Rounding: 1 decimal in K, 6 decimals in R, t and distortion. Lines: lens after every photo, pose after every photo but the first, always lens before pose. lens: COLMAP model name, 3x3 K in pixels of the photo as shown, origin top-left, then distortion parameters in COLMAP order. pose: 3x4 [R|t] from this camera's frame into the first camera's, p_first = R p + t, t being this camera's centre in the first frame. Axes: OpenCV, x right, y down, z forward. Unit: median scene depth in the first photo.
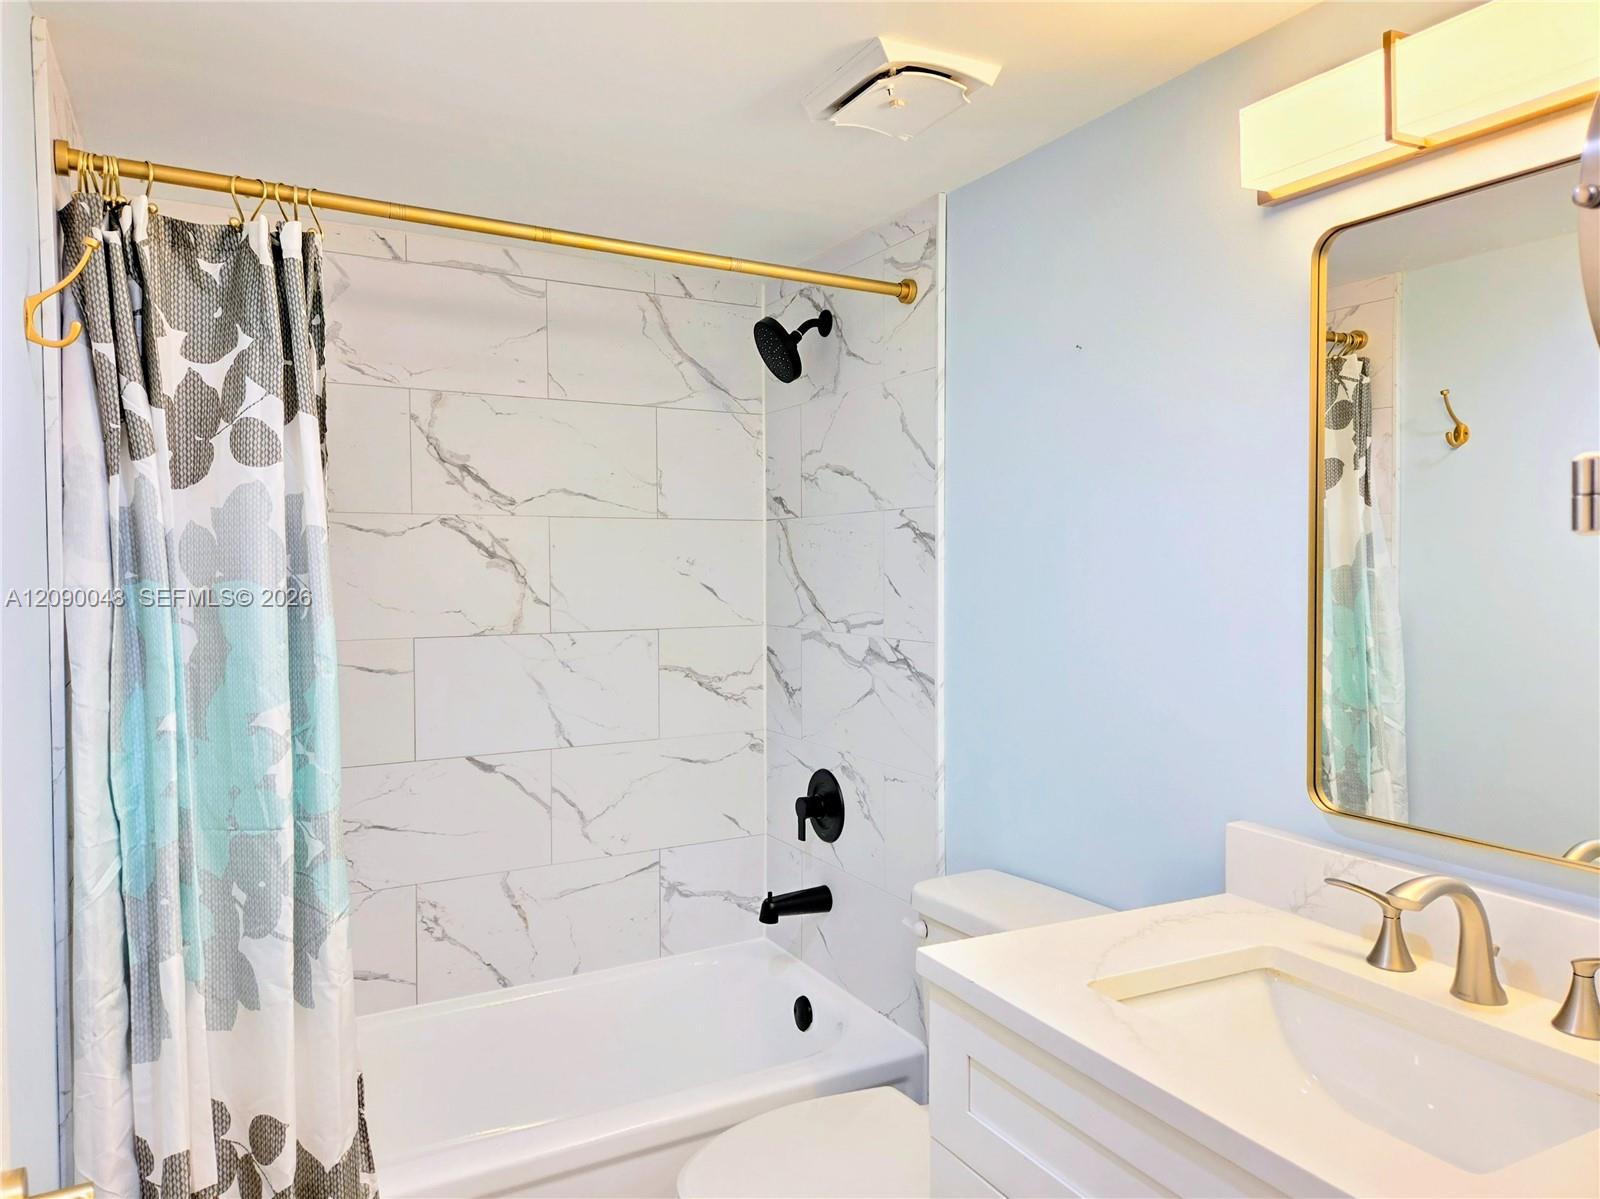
lens RADIAL K [[1079.6, 0, 798.6], [0, 1079.6, 603.5], [0, 0, 1]] dist [0.072185, -0.070128]
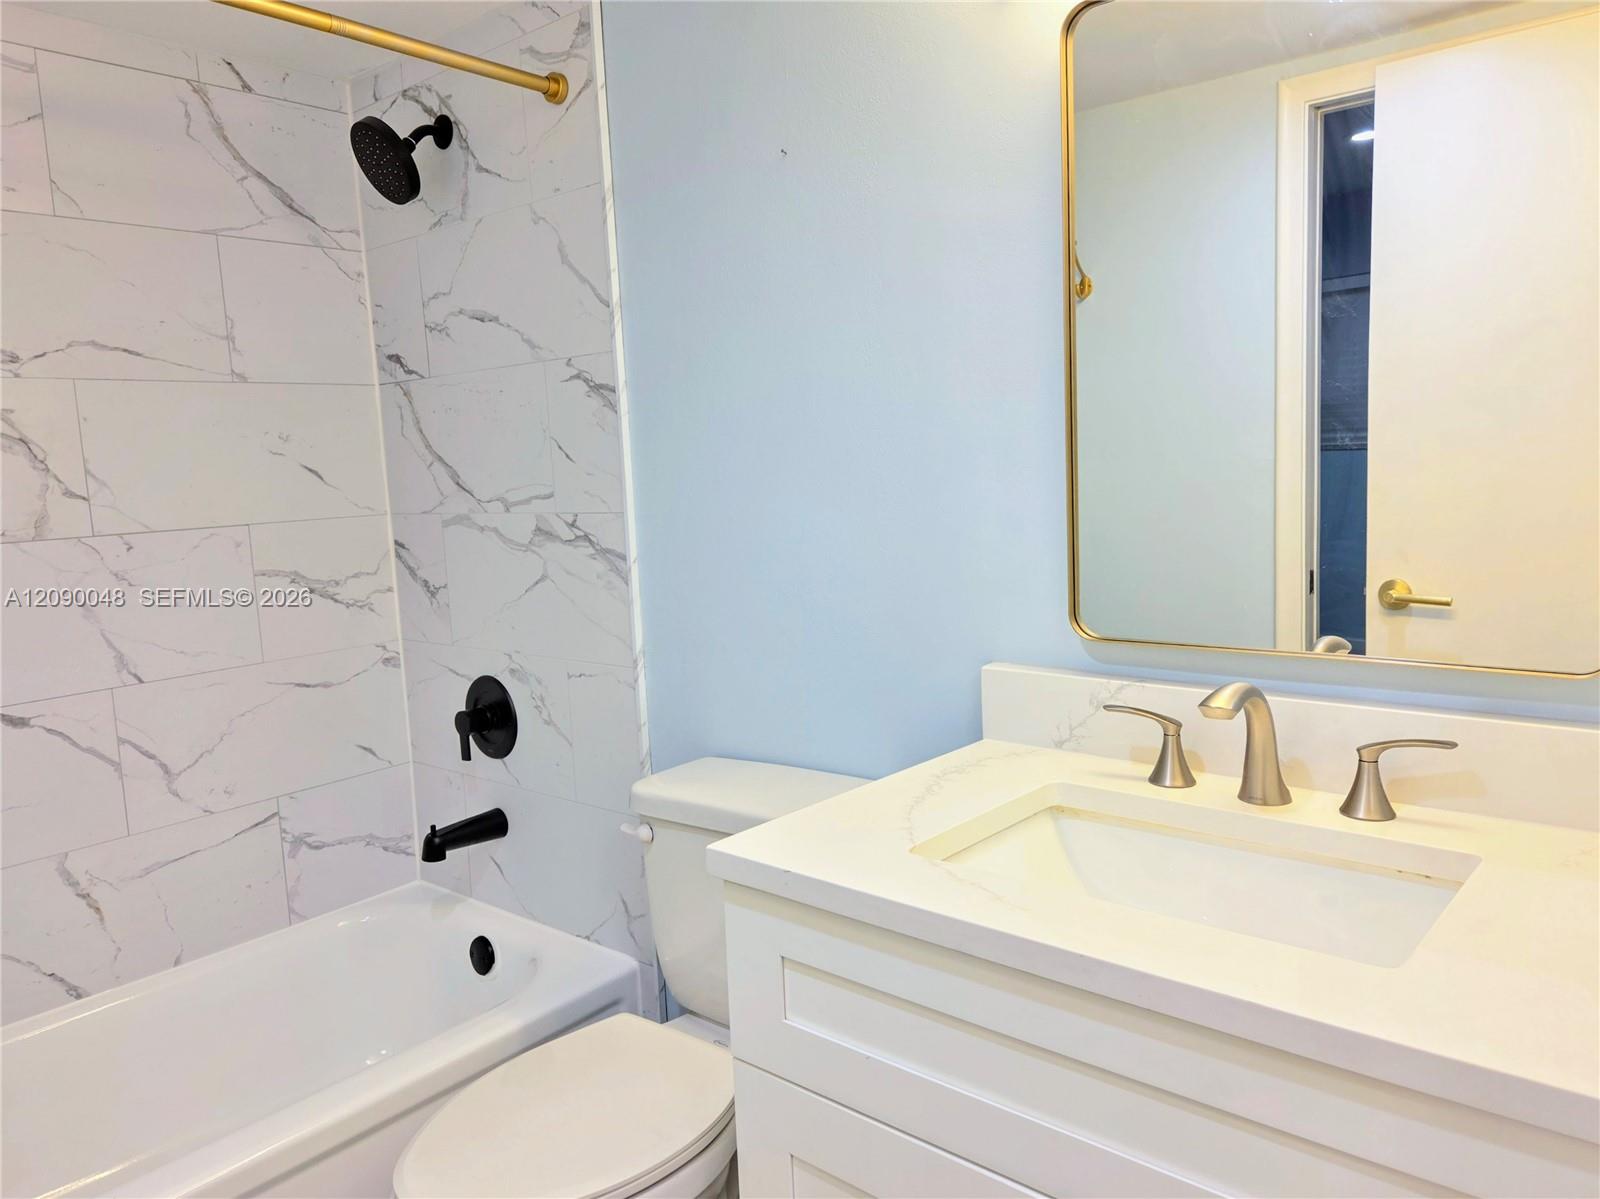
lens RADIAL K [[1122.5, 0, 791.5], [0, 1122.5, 601.0], [0, 0, 1]] dist [0.069851, -0.072867]
pose [[0.932968, -0.084487, 0.349903, -0.058923], [0.055642, 0.994230, 0.091705, 0.026850], [-0.355632, -0.066088, 0.932286, 0.090241]]
